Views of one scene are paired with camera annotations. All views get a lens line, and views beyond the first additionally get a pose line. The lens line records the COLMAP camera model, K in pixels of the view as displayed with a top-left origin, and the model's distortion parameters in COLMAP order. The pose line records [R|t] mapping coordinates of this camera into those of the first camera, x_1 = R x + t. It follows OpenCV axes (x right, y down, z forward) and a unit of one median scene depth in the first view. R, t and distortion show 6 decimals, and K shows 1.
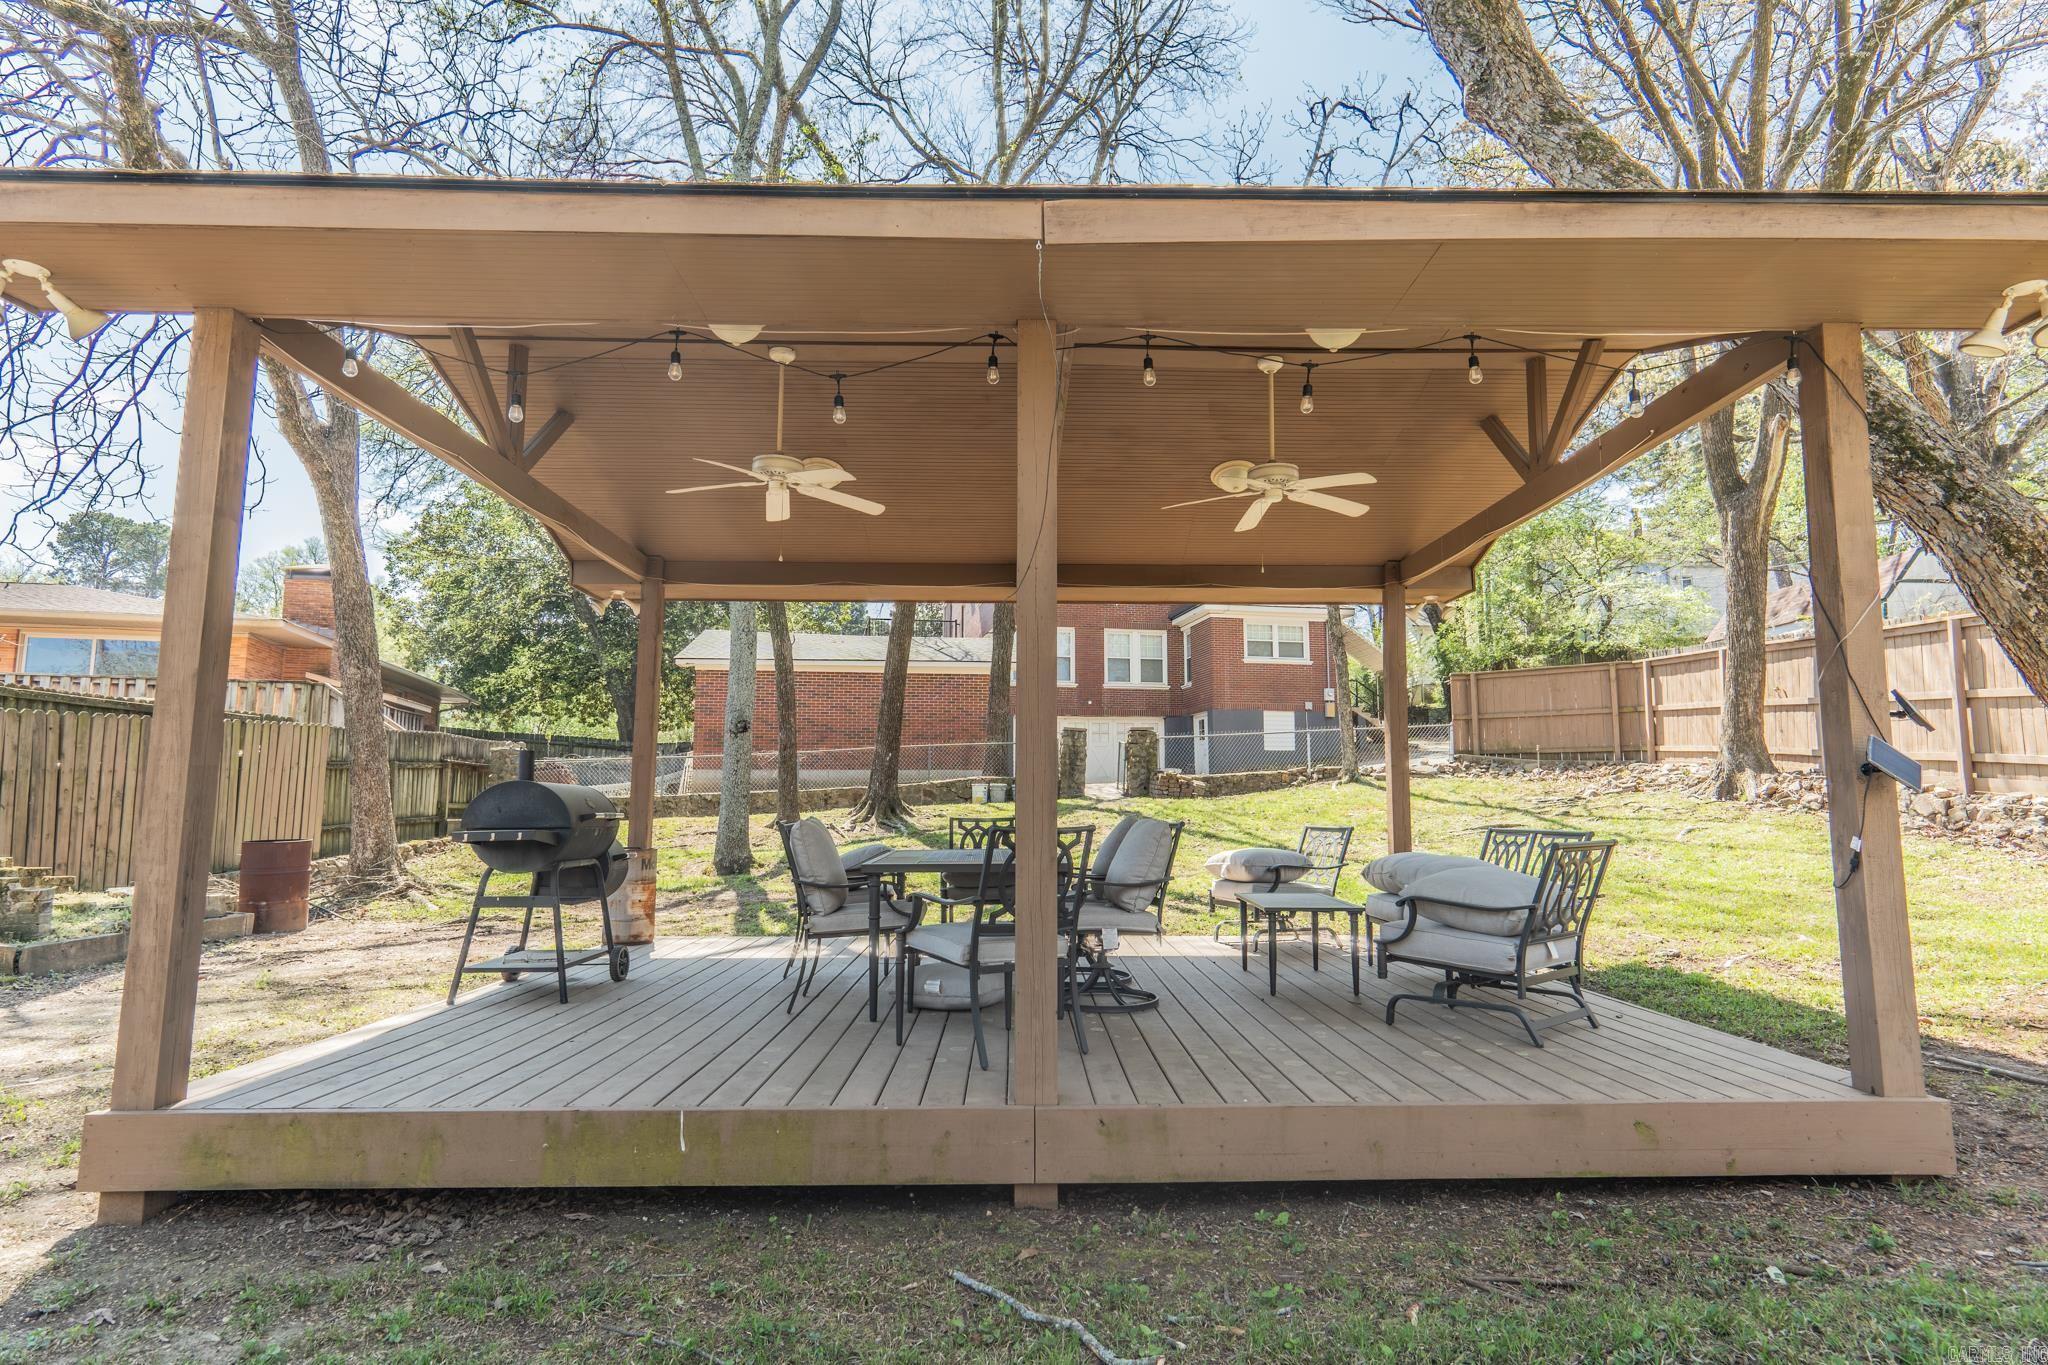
lens RADIAL K [[1076.6, 0, 1024.0], [0, 1076.6, 682.5], [0, 0, 1]] dist [0.002310, 0.000583]
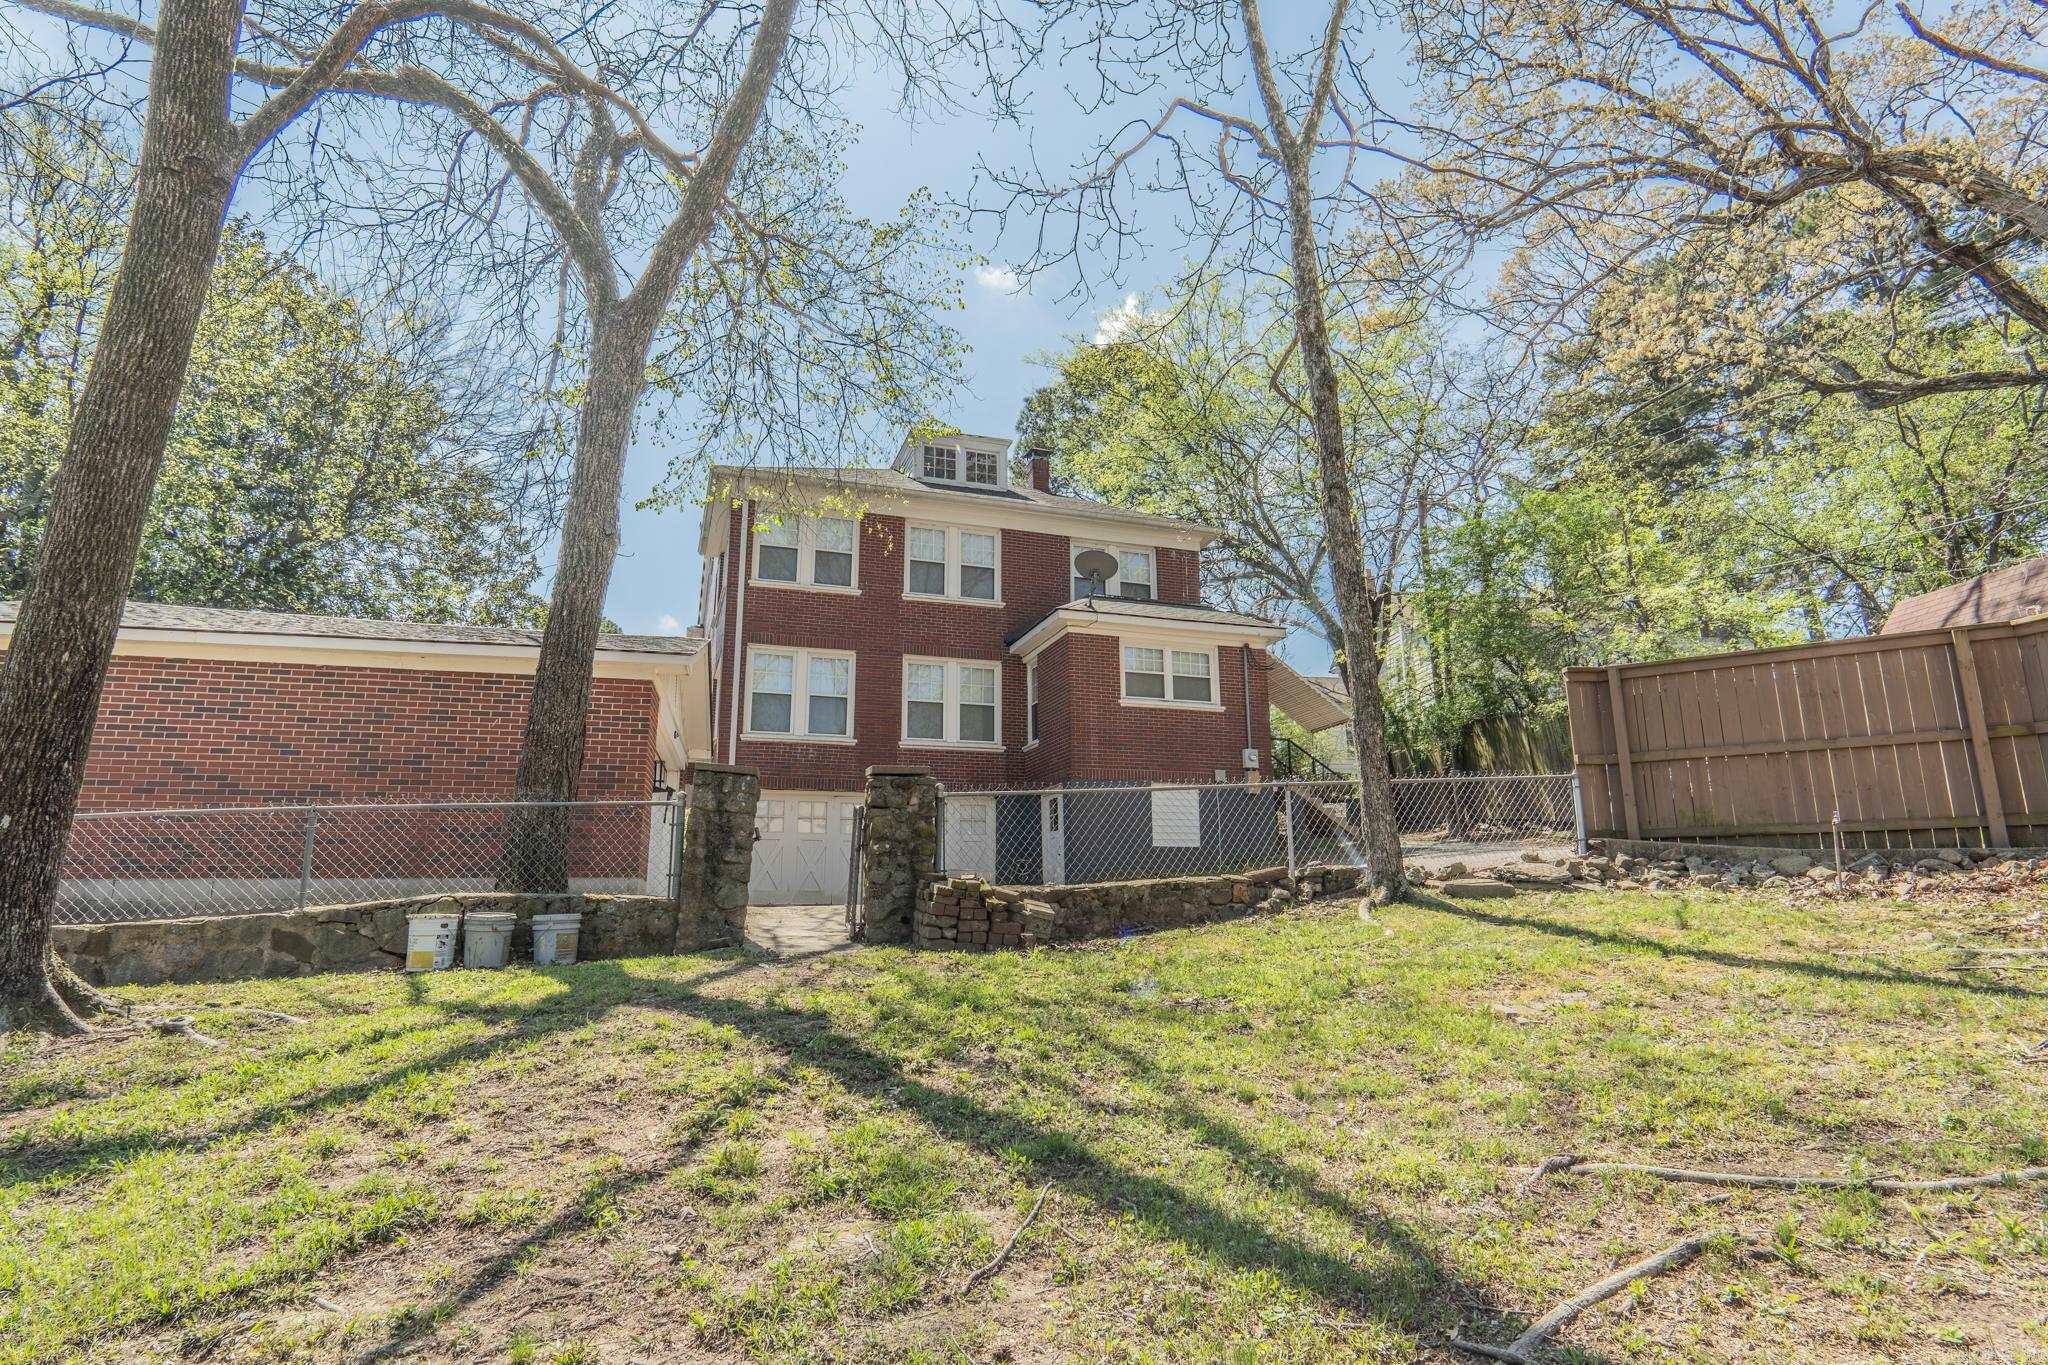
lens RADIAL K [[1076.6, 0, 1024.0], [0, 1076.6, 682.5], [0, 0, 1]] dist [0.002310, 0.000583]
pose [[0.991494, 0.019982, 0.128608, 0.099485], [-0.006618, 0.994606, -0.103513, 0.049585], [-0.129983, 0.101781, 0.986278, 0.569853]]
